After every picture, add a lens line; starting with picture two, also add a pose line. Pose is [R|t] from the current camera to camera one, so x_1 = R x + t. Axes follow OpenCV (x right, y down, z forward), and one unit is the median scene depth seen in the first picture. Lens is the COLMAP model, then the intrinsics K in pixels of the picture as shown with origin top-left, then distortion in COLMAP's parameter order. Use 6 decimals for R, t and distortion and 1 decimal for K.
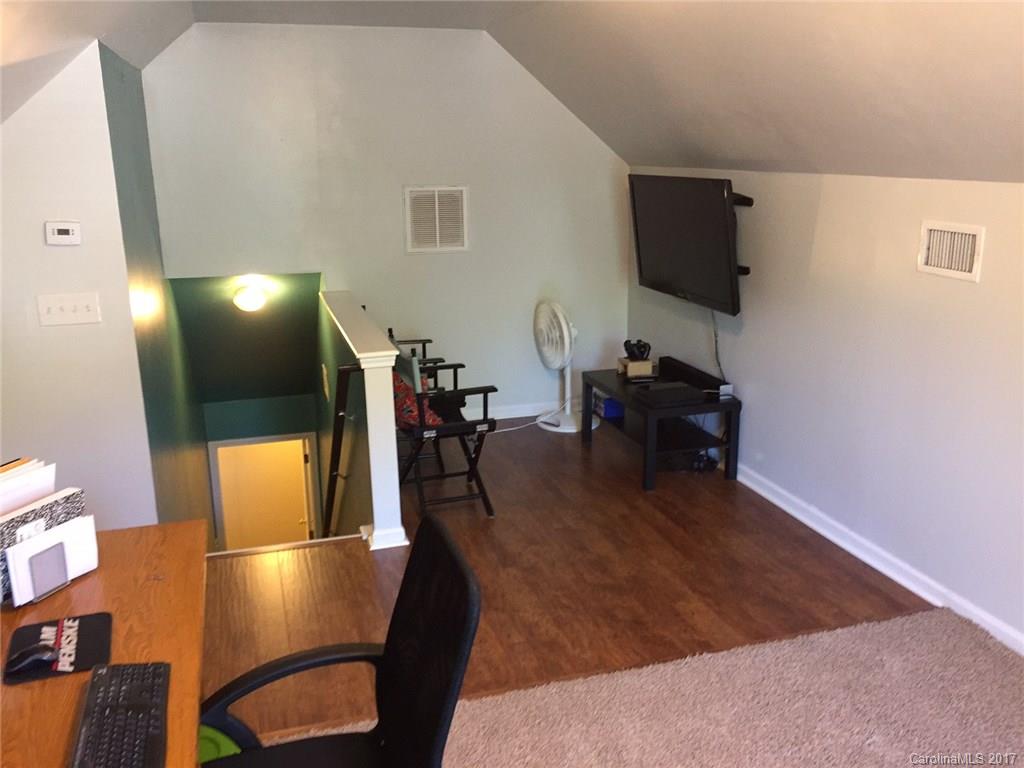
lens RADIAL K [[893.0, 0, 516.8], [0, 893.0, 384.7], [0, 0, 1]] dist [0.070306, -0.007235]
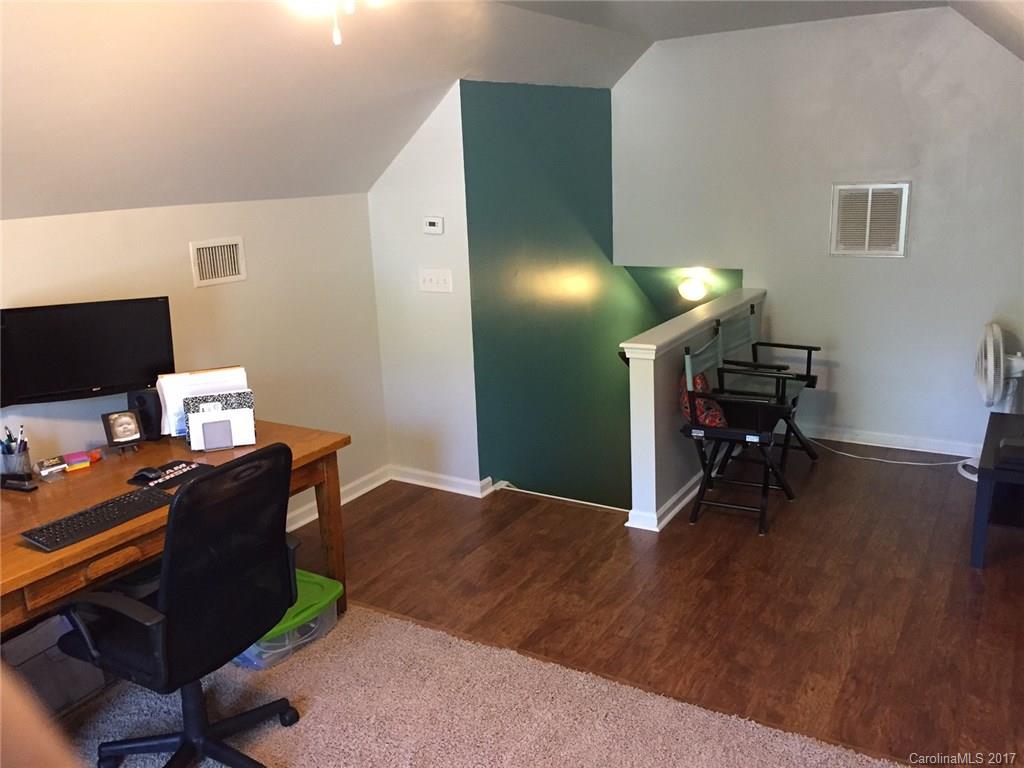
lens RADIAL K [[893.0, 0, 515.3], [0, 893.0, 383.2], [0, 0, 1]] dist [0.070306, -0.007235]
pose [[0.664787, 0.164767, -0.728635, 0.532950], [-0.158549, 0.984272, 0.077918, -0.050220], [0.730014, 0.063726, 0.680455, 0.166216]]
